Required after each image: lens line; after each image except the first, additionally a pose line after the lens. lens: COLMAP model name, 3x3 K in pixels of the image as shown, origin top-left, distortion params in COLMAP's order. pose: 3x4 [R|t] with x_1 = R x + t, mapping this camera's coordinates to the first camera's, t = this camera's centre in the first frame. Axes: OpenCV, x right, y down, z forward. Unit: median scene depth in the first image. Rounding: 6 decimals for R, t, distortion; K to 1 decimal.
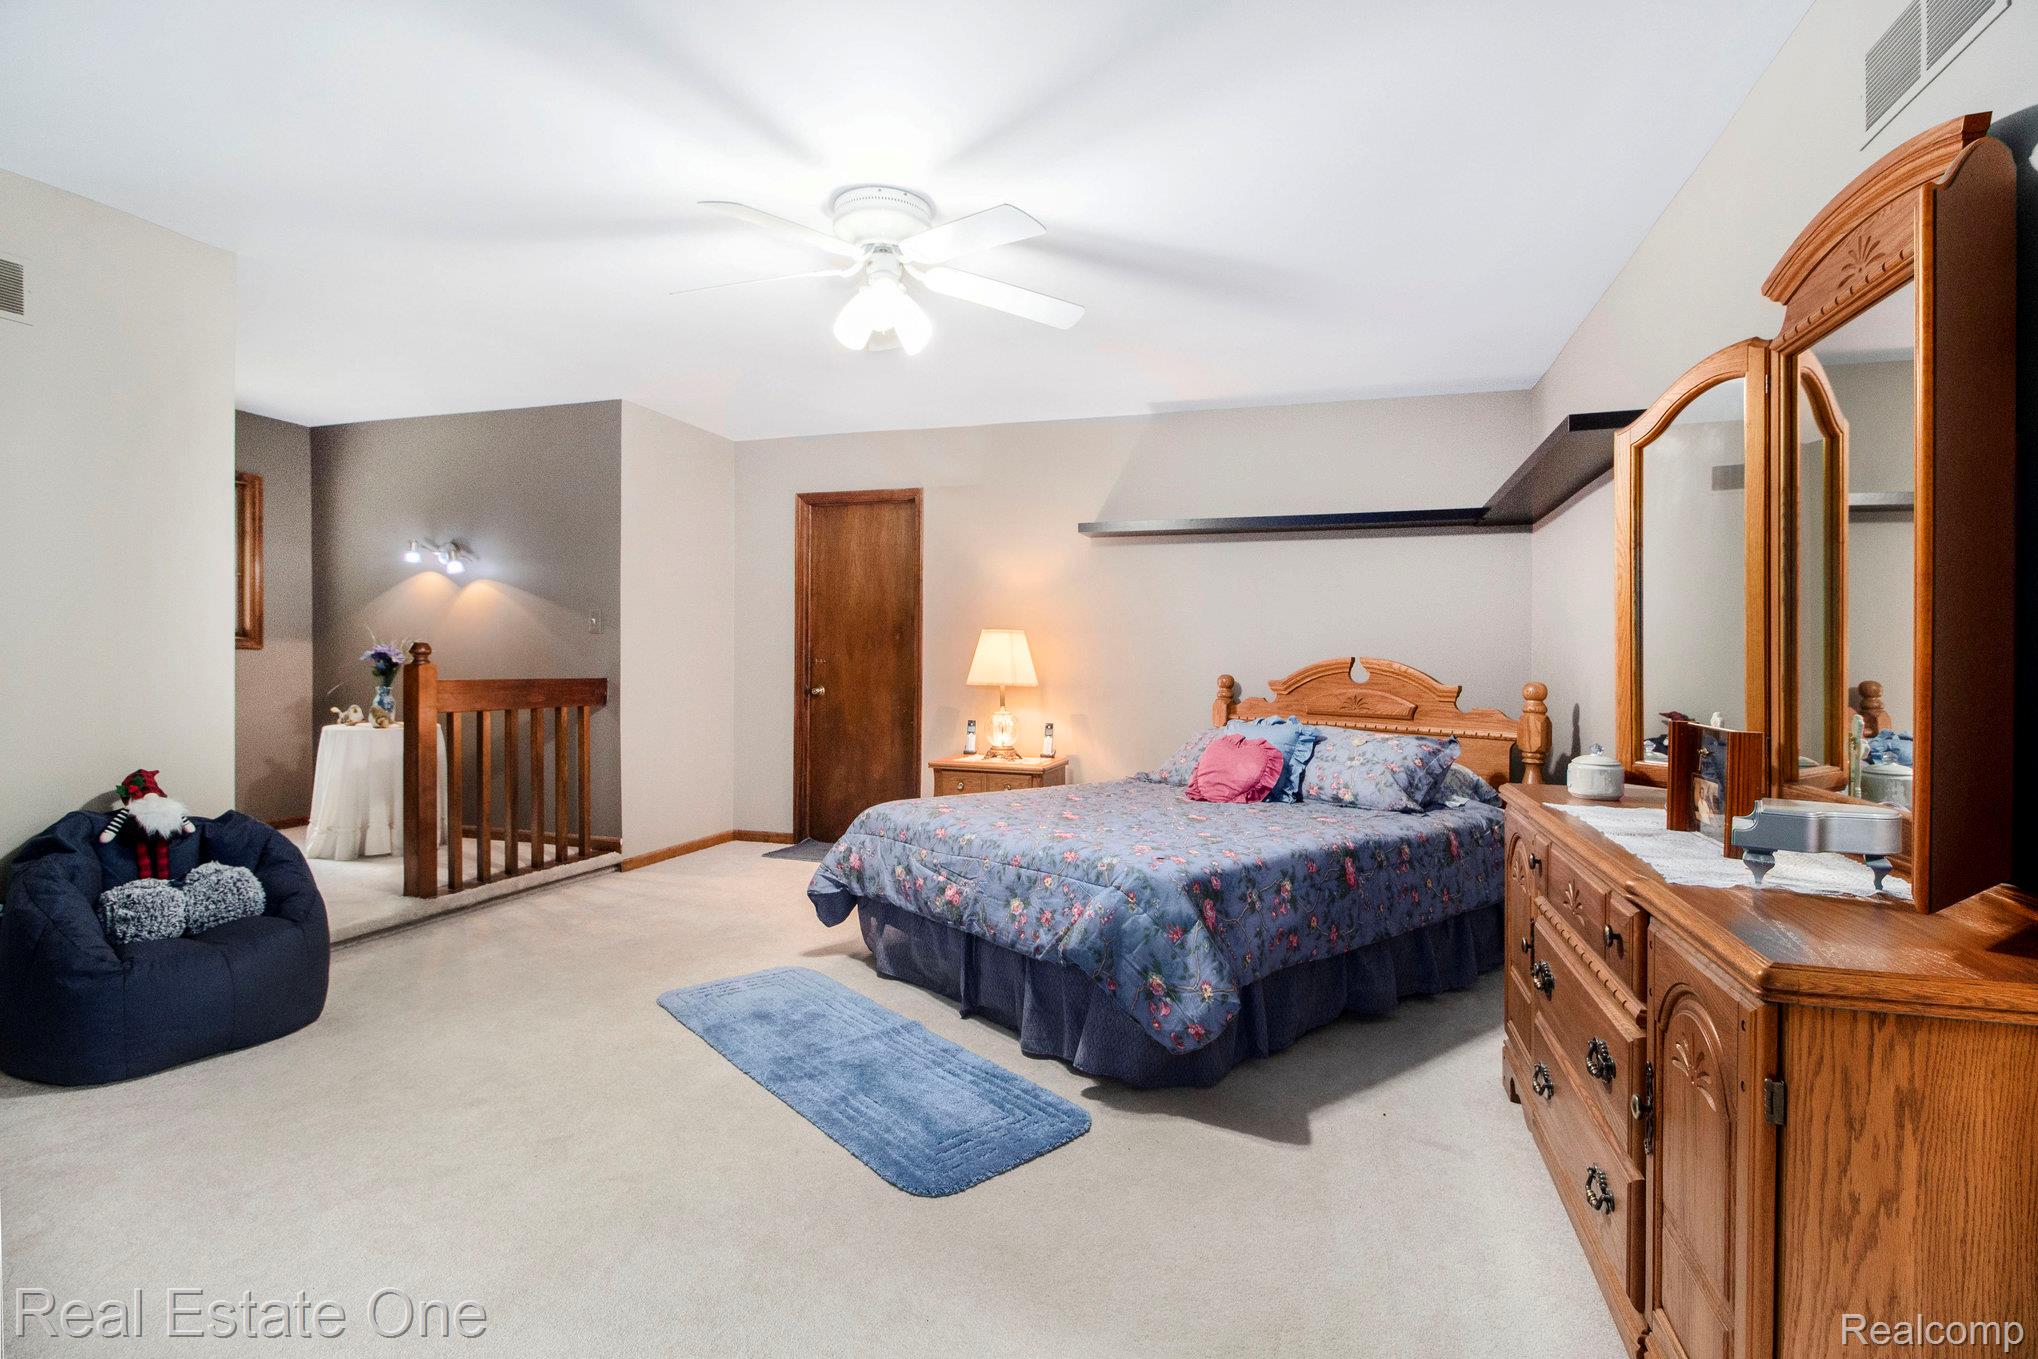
lens RADIAL K [[960.0, 0, 1019.0], [0, 960.0, 679.5], [0, 0, 1]] dist [-0.001178, -0.000184]
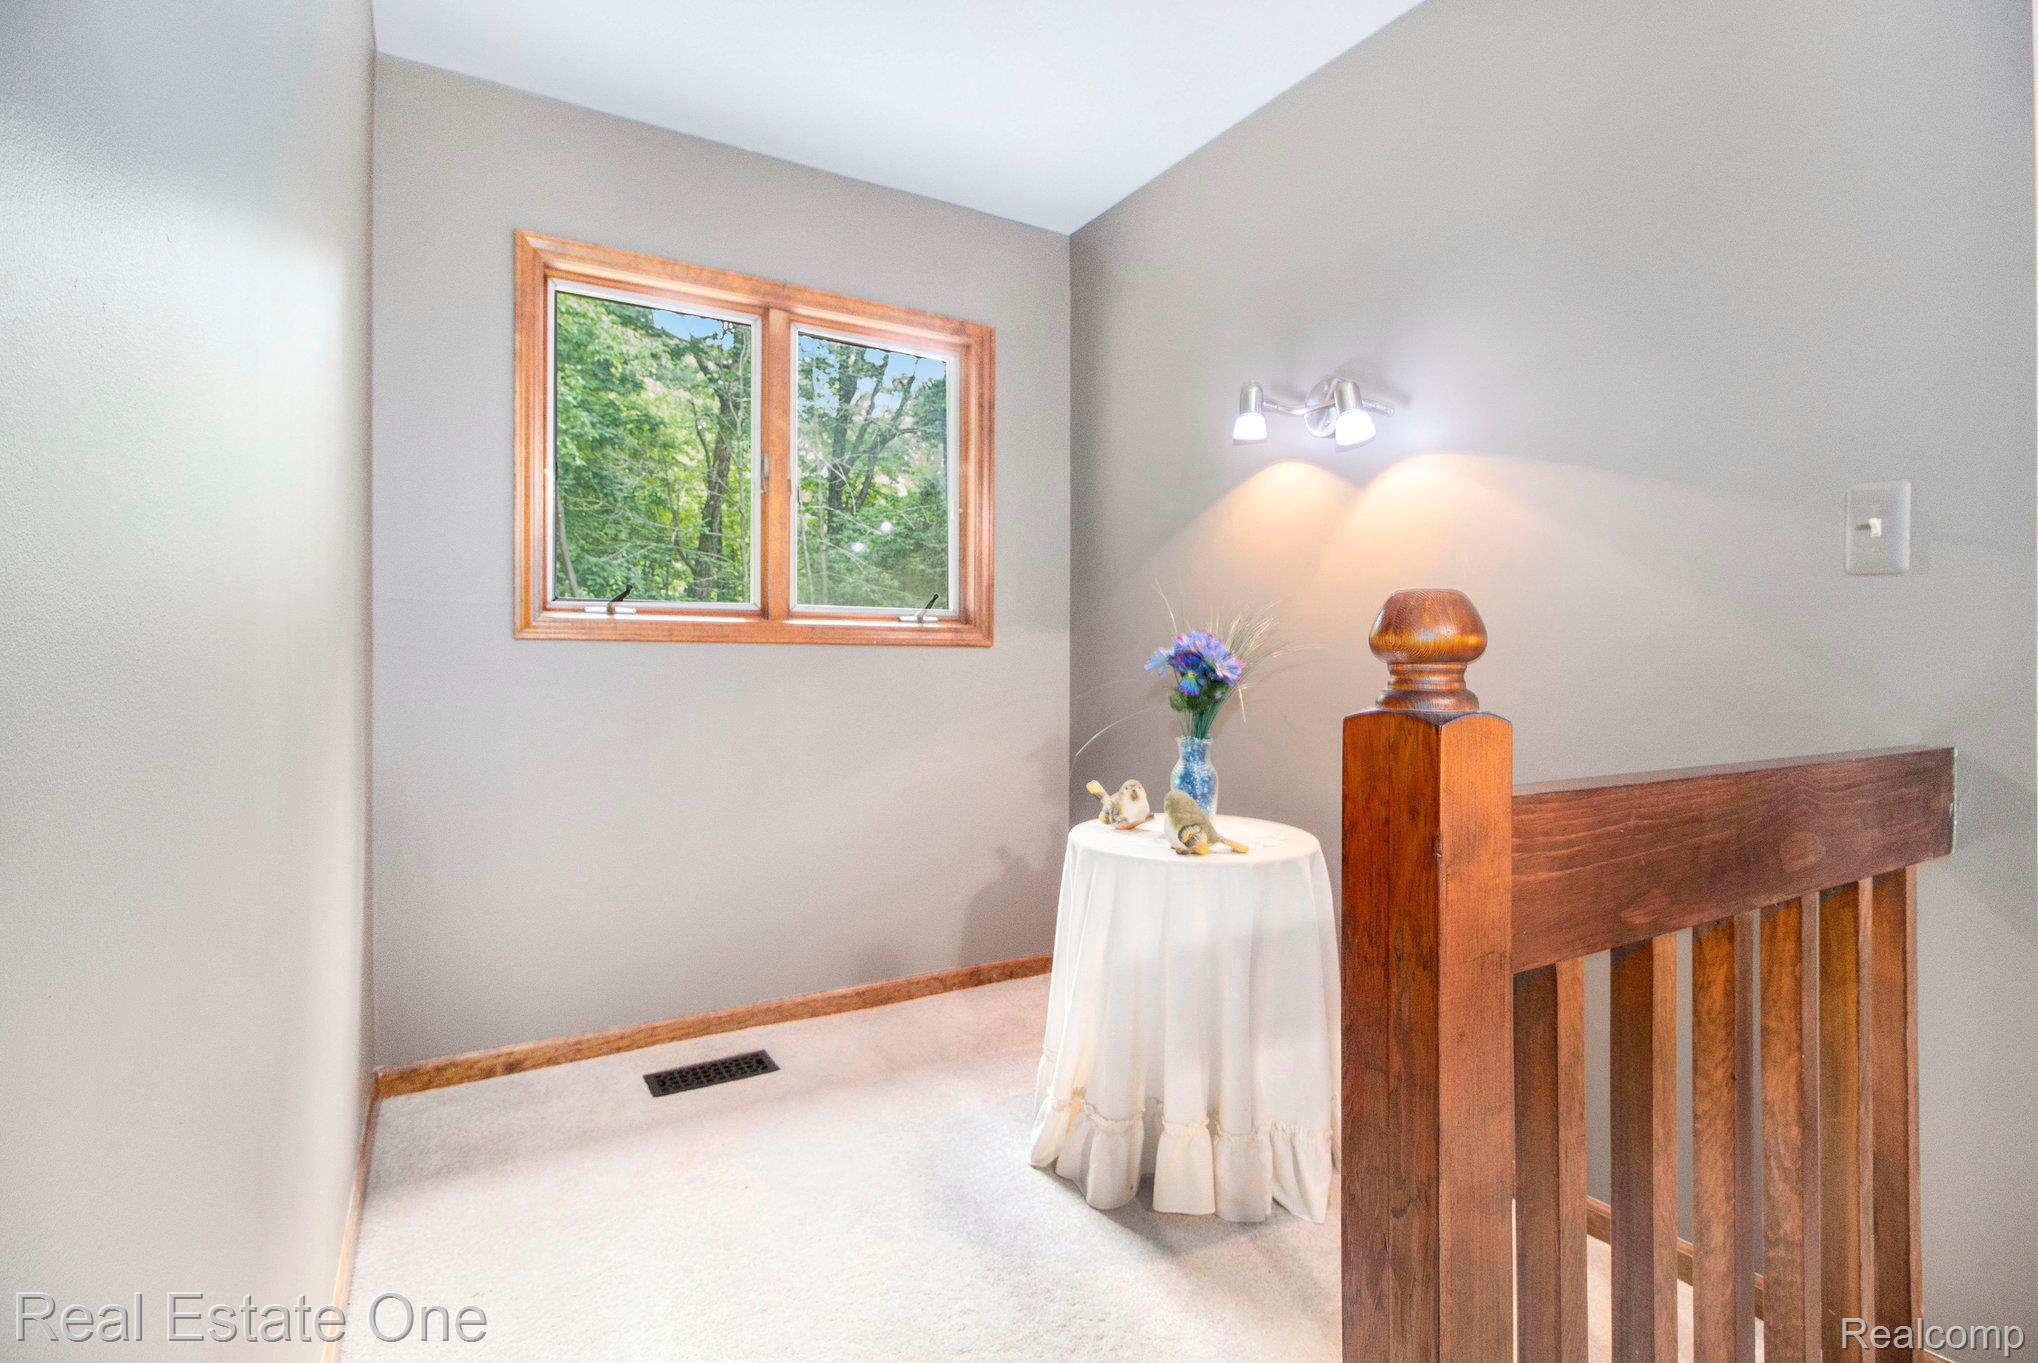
lens RADIAL K [[973.5, 0, 1027.9], [0, 973.5, 656.3], [0, 0, 1]] dist [-0.001737, -0.000333]
pose [[0.755472, -0.002042, -0.655178, -0.449161], [-0.013835, 0.999722, -0.019069, -0.017508], [0.655035, 0.023471, 0.755234, 0.648464]]
